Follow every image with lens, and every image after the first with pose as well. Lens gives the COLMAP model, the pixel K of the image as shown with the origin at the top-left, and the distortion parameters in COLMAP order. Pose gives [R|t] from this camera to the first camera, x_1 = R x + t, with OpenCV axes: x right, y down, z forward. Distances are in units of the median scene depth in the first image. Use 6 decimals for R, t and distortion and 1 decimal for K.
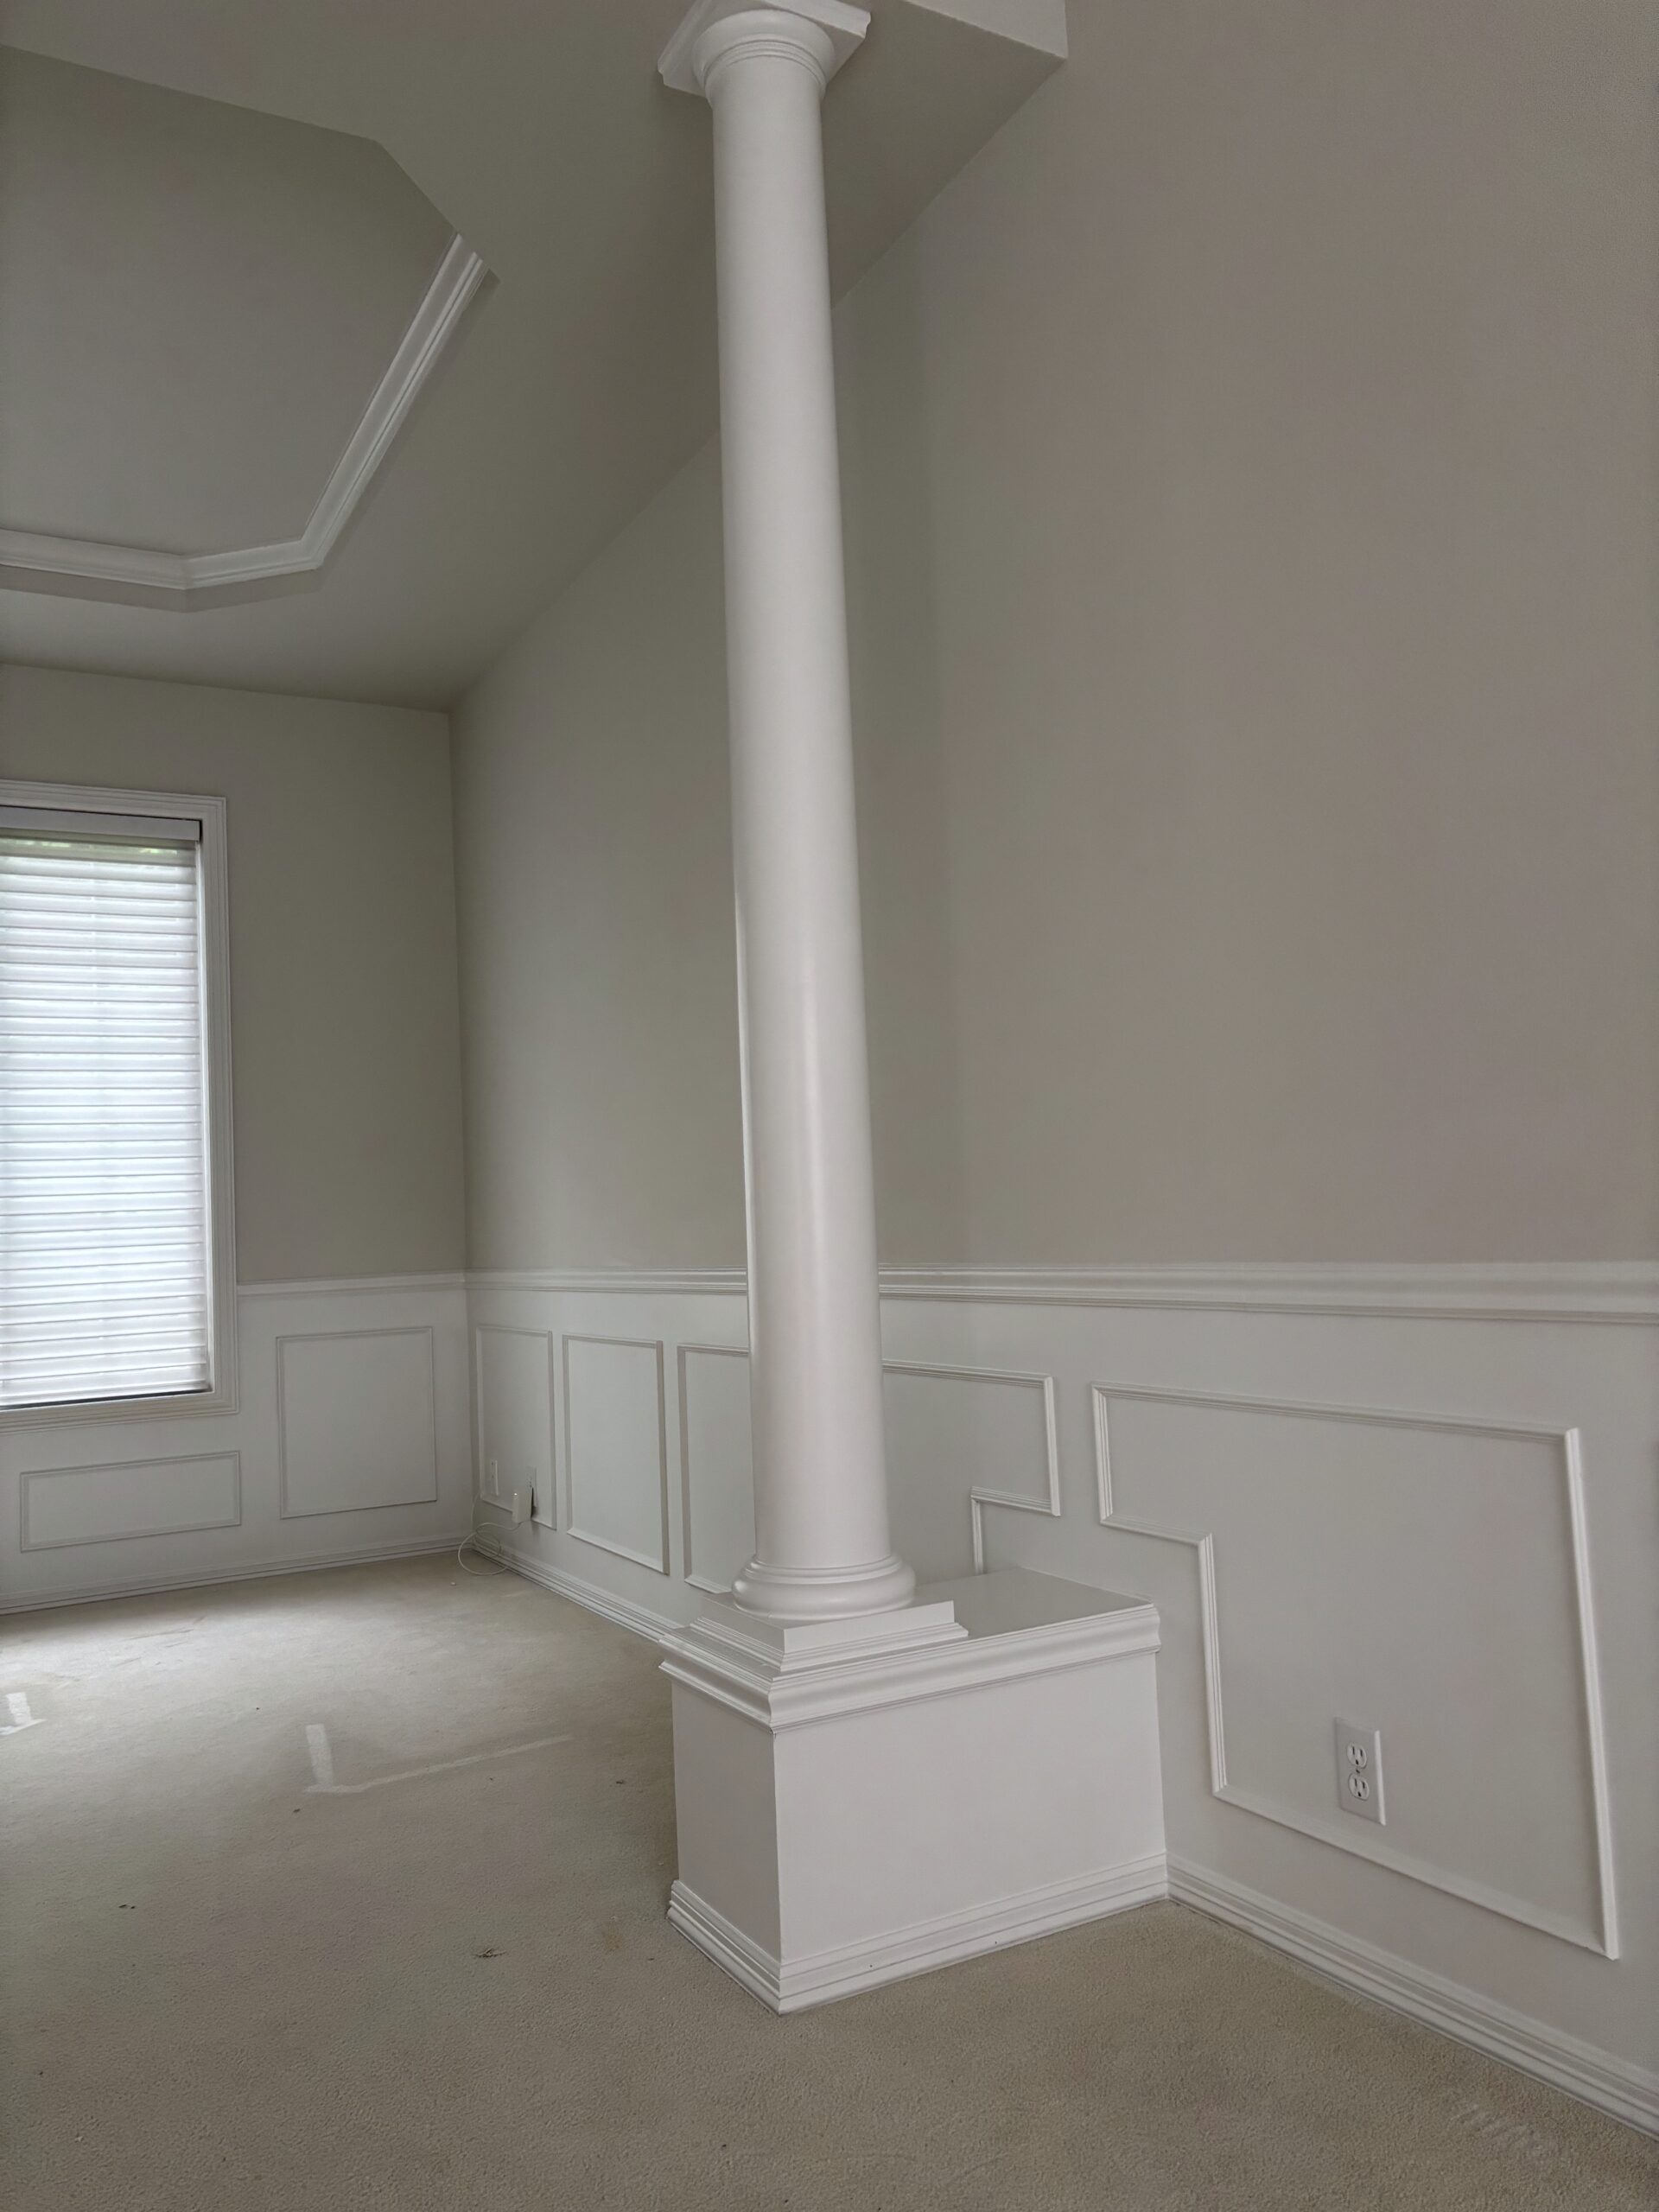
lens RADIAL K [[1670.3, 0, 829.5], [0, 1670.3, 1106.0], [0, 0, 1]] dist [0.033945, 0.000996]
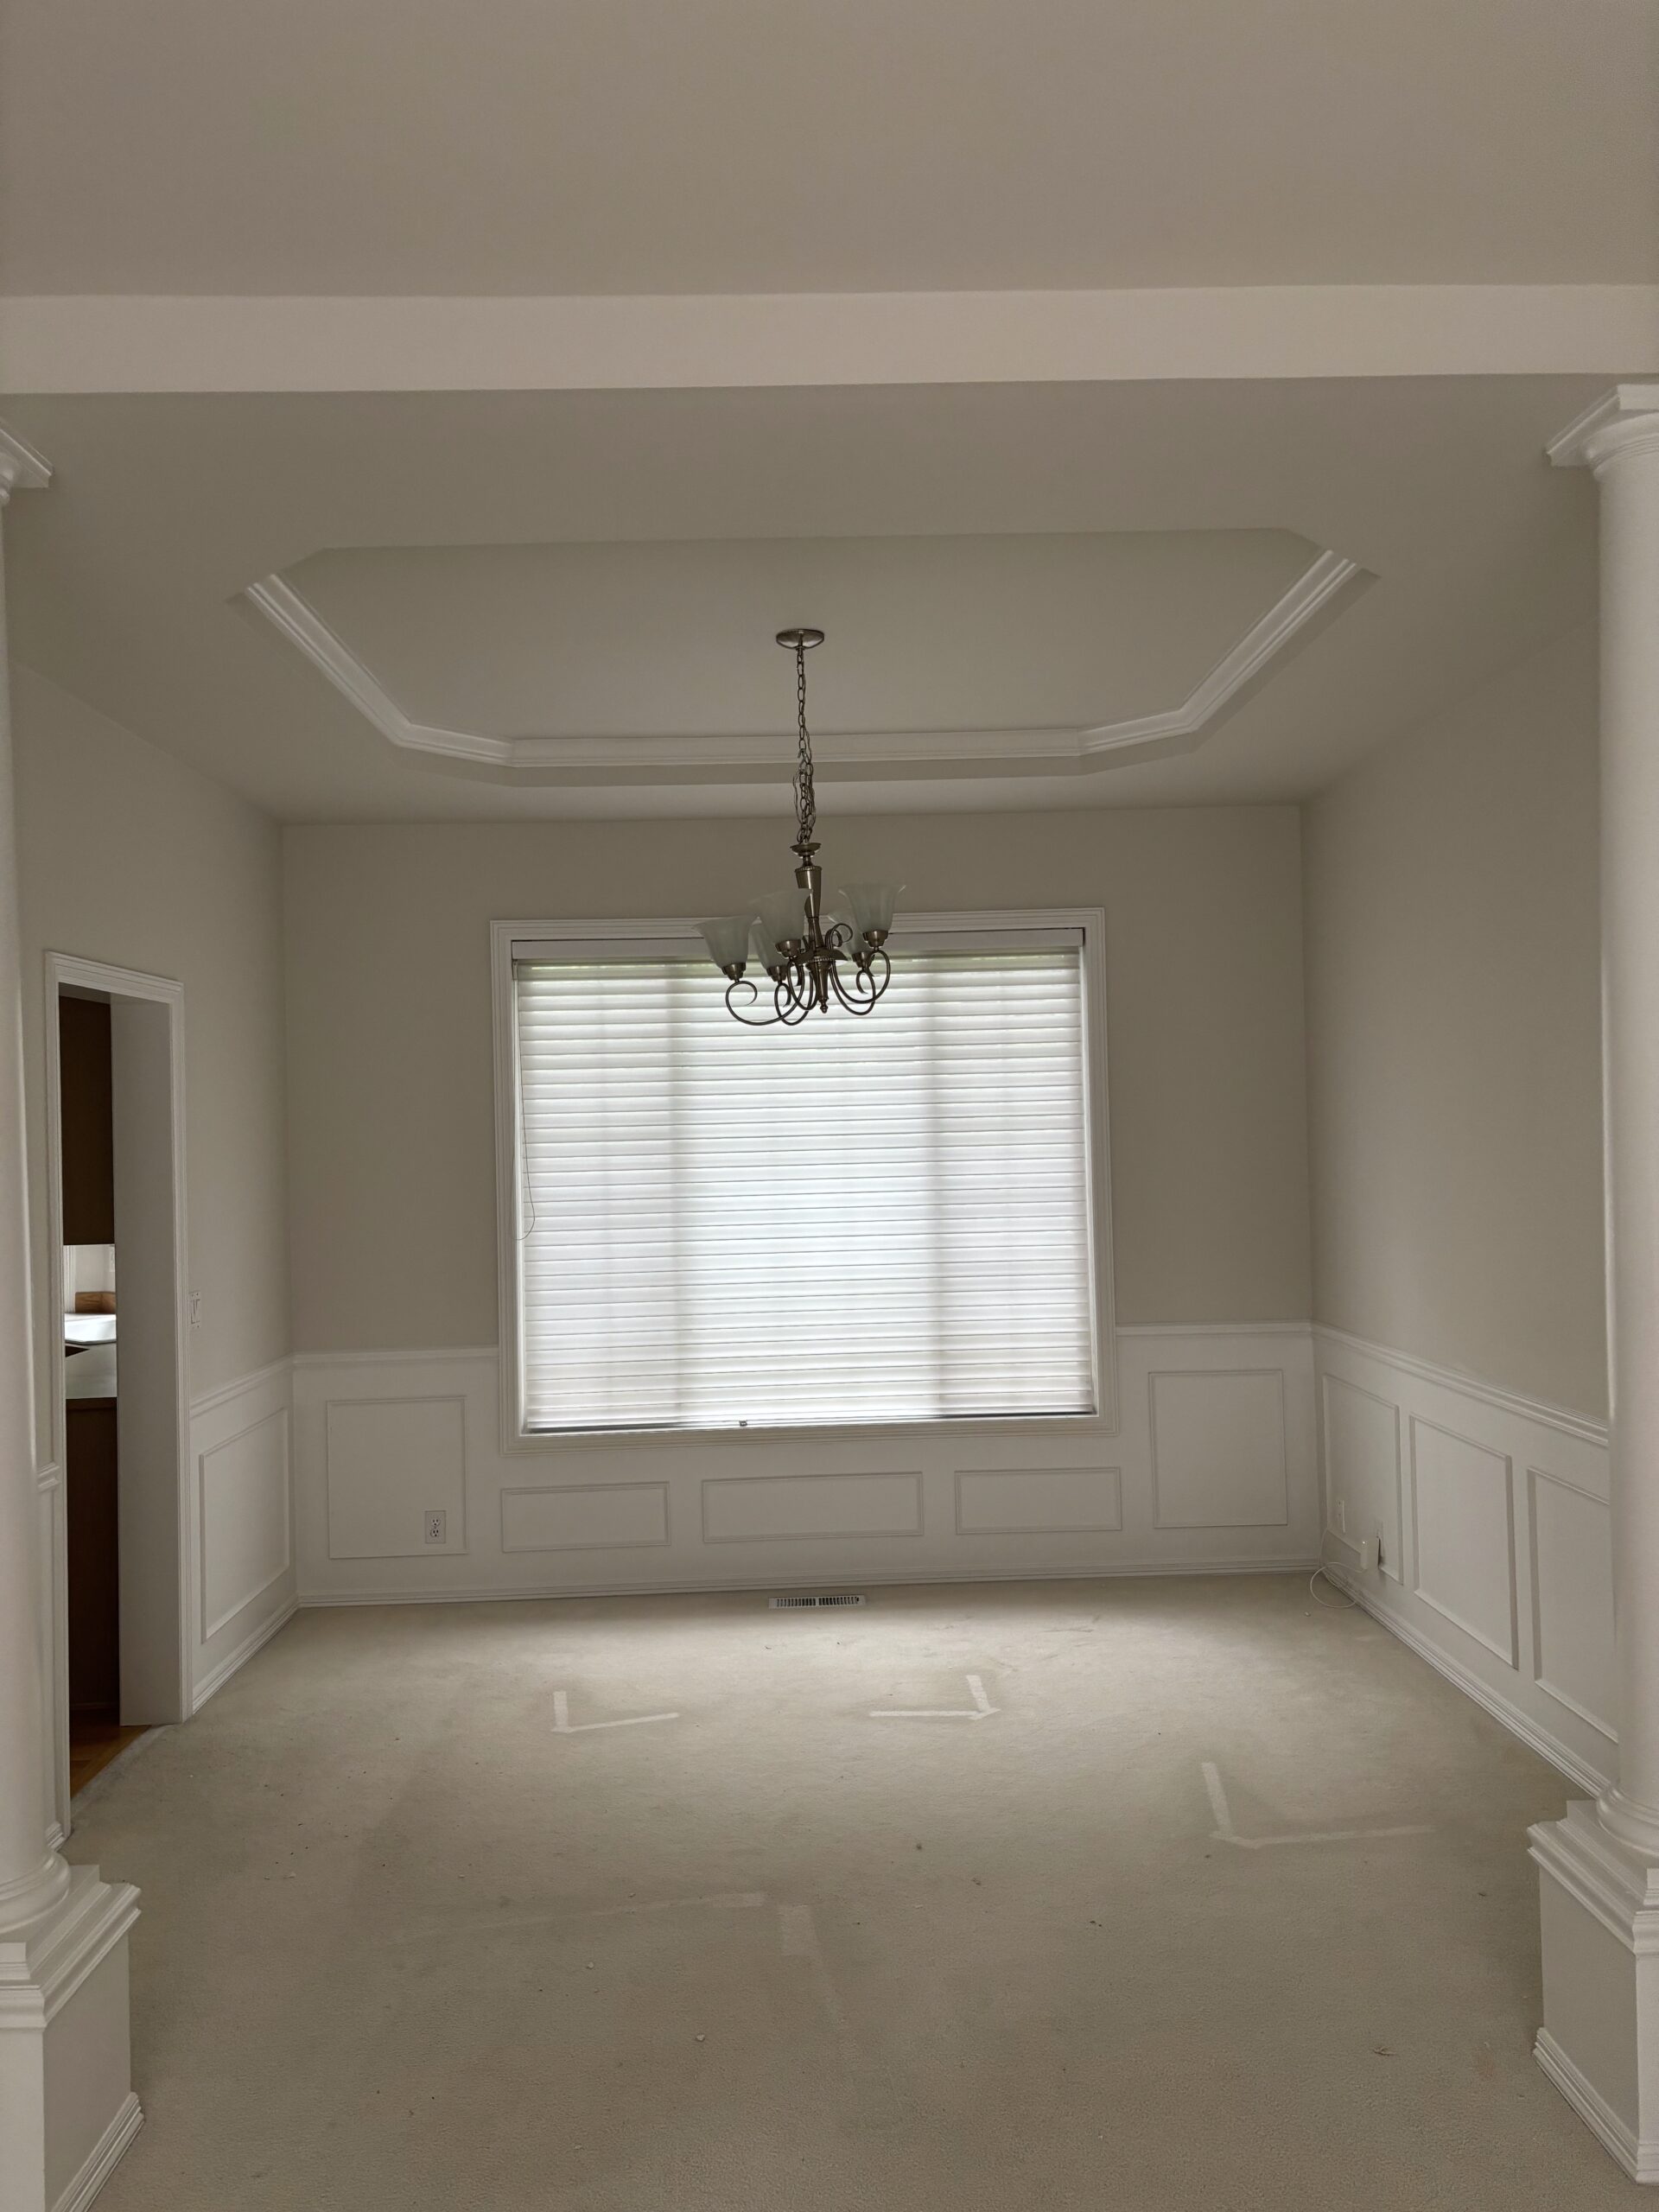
lens RADIAL K [[1665.7, 0, 829.5], [0, 1665.7, 1106.0], [0, 0, 1]] dist [0.026562, -0.037577]
pose [[0.892297, 0.019474, -0.451029, -0.010310], [0.018511, 0.996651, 0.079654, -0.160489], [0.451069, -0.079424, 0.888948, -0.126132]]
